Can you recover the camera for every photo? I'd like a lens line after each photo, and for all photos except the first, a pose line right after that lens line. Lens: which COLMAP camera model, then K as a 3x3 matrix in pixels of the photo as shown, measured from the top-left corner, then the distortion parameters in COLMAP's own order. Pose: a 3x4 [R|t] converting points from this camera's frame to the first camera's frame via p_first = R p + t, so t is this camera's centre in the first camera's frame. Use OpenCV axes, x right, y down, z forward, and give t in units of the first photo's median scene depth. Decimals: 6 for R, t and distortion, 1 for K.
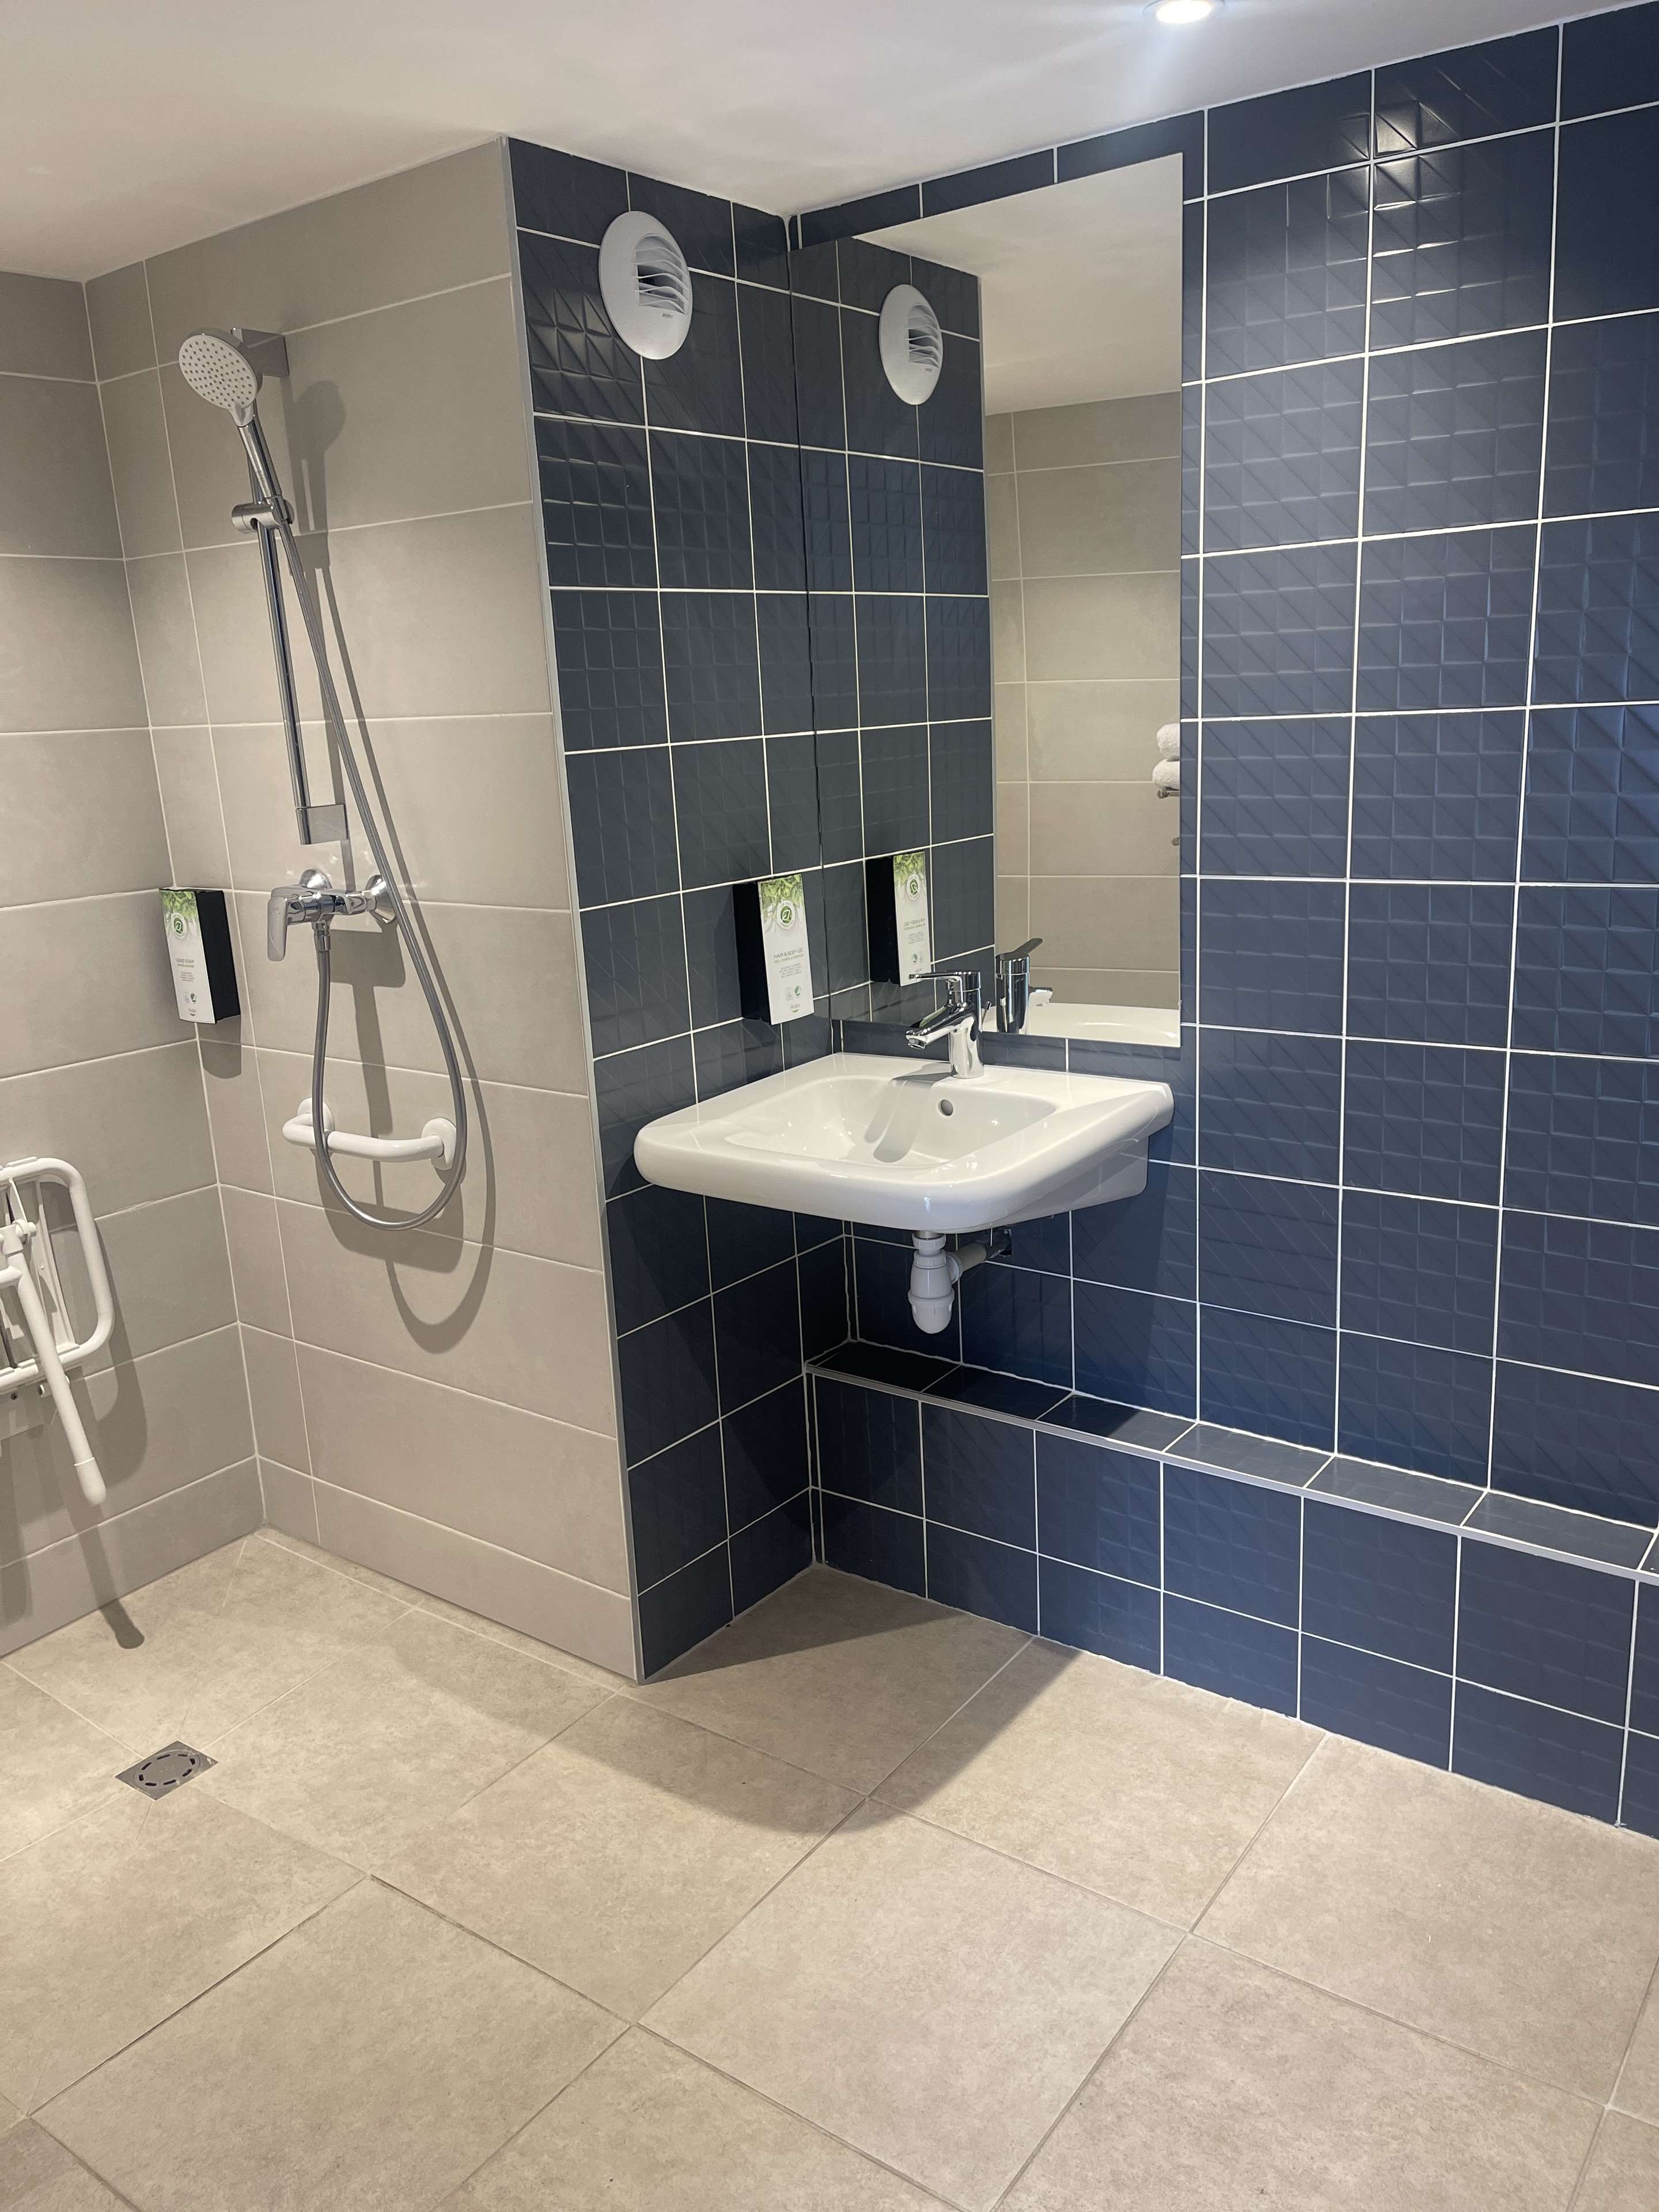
lens RADIAL K [[1656.4, 0, 829.2], [0, 1656.4, 1115.6], [0, 0, 1]] dist [0.074311, -0.095935]
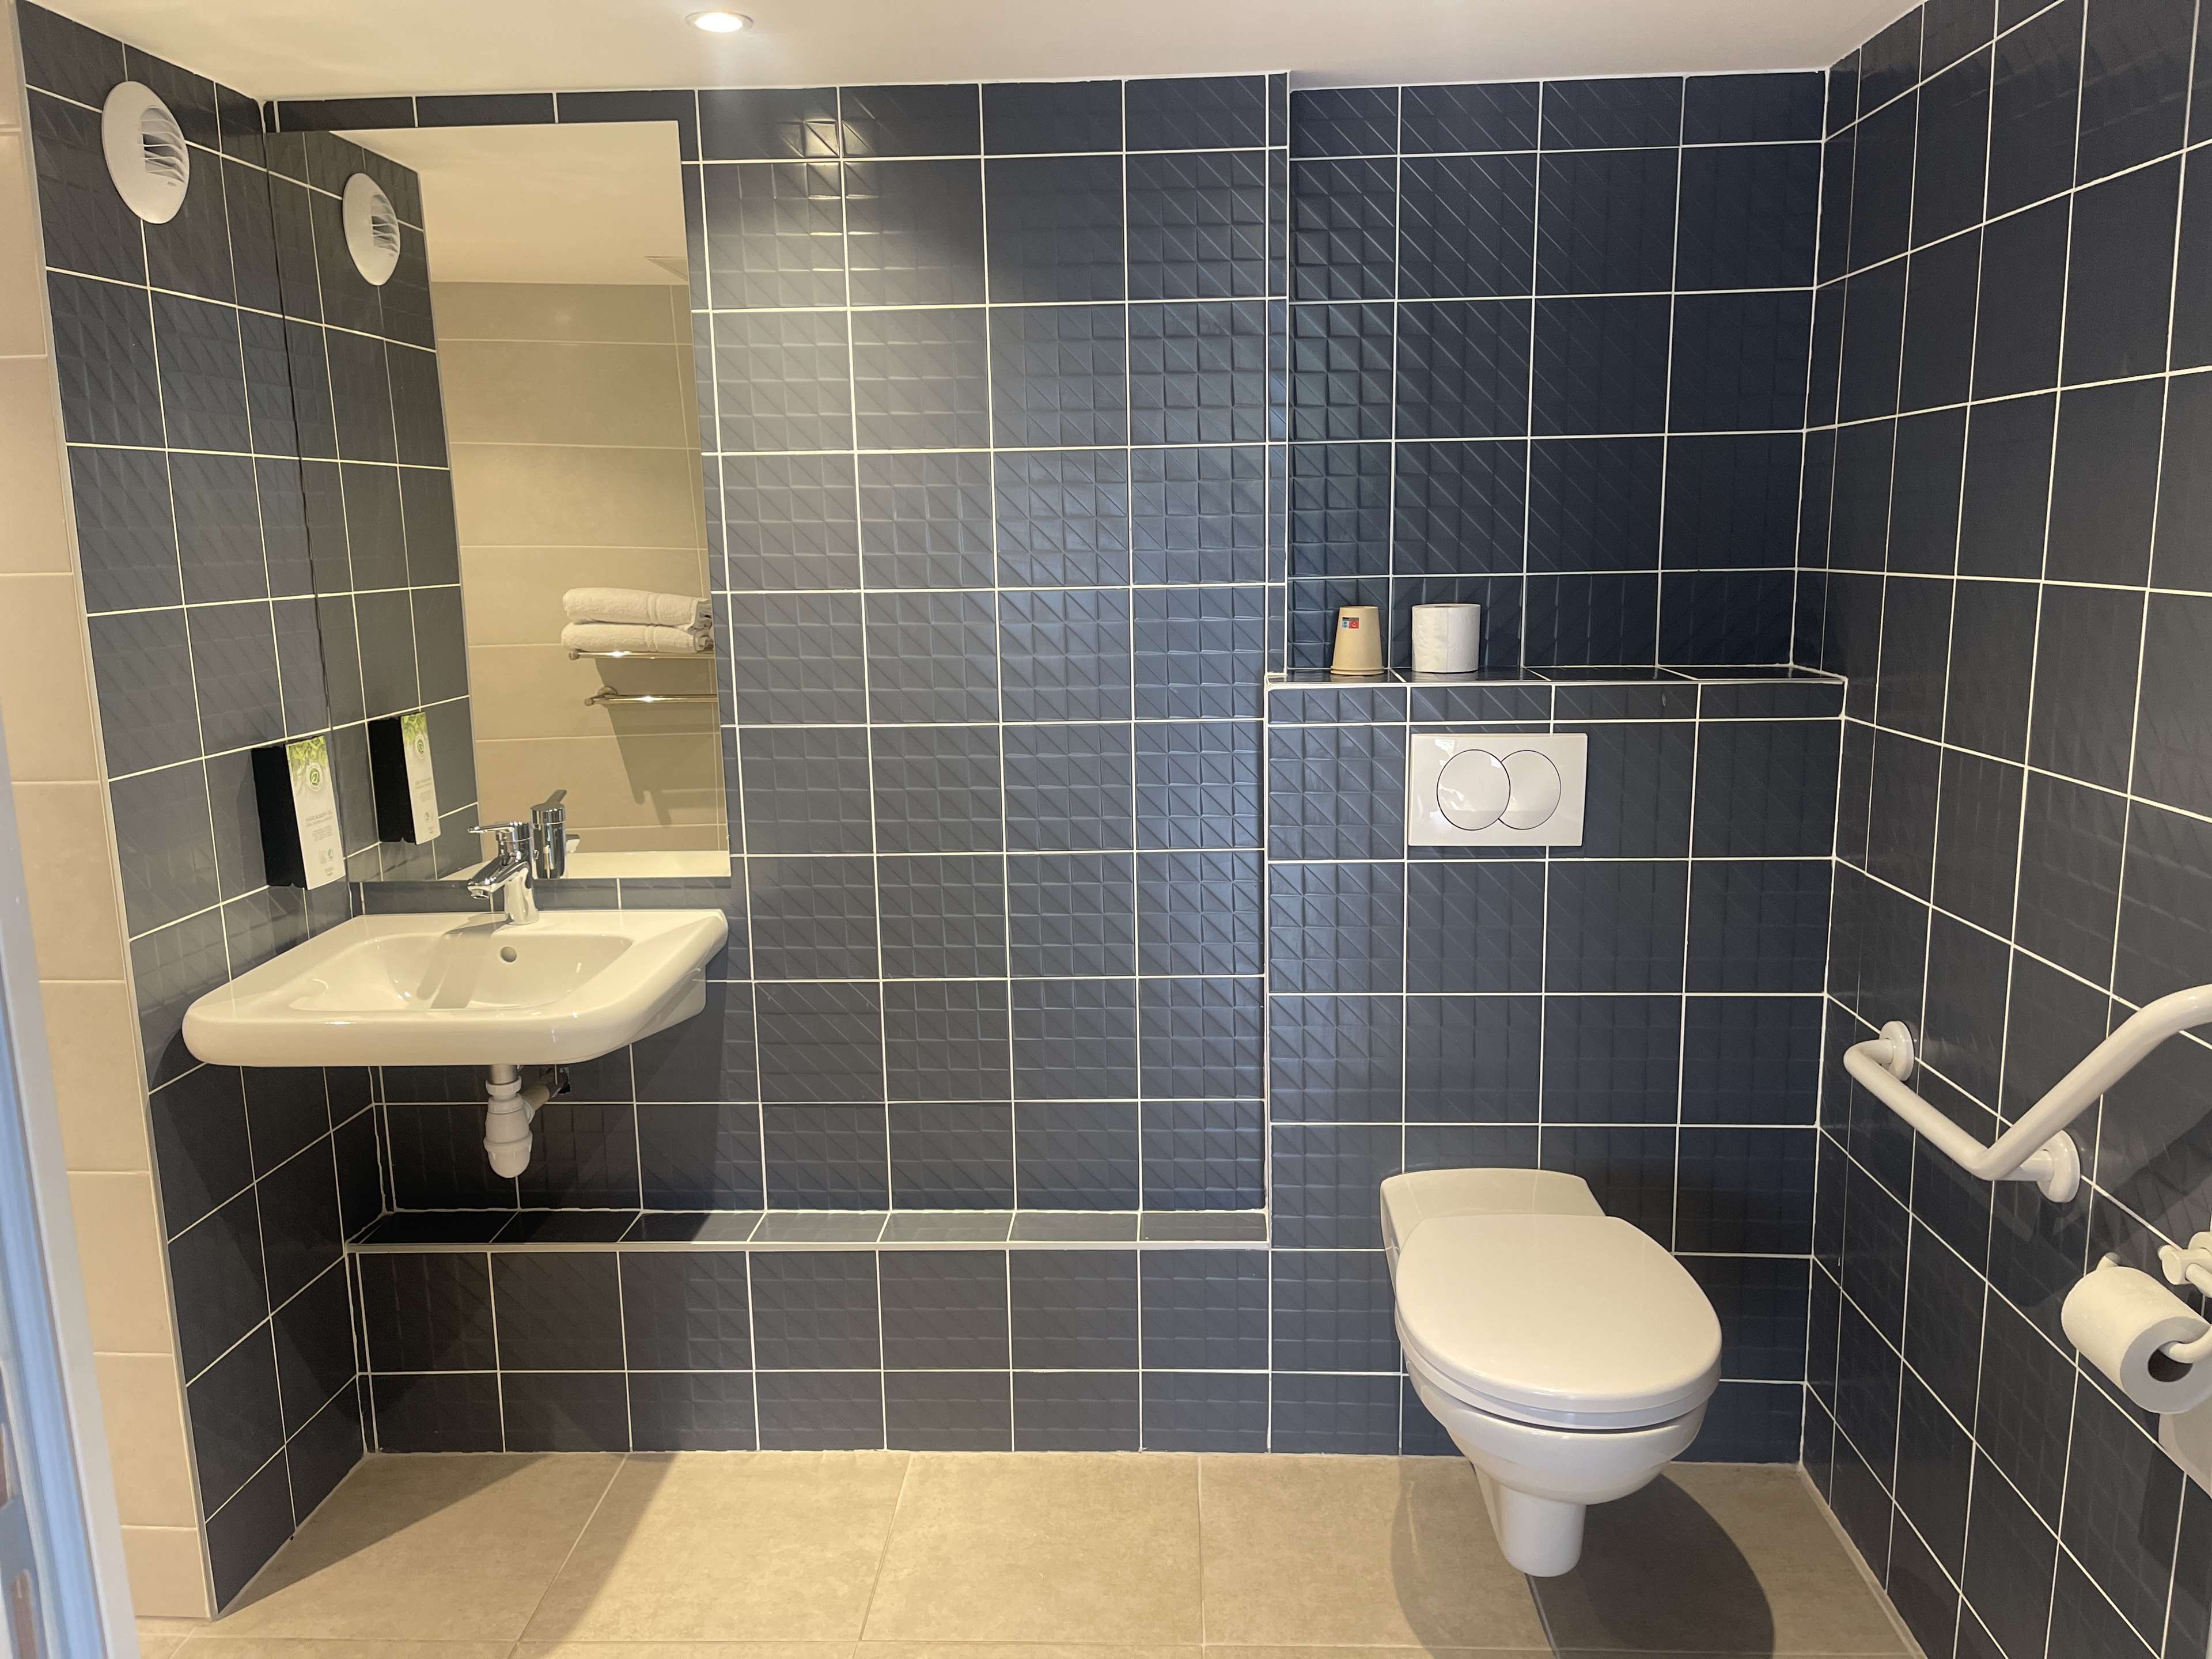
lens RADIAL K [[1656.4, 0, 1106.0], [0, 1656.4, 829.5], [0, 0, 1]] dist [0.074311, -0.095935]
pose [[0.829258, -0.065233, 0.555045, -0.194345], [0.113936, 0.992039, -0.053633, 0.016388], [-0.547128, 0.107716, 0.830089, -0.077483]]
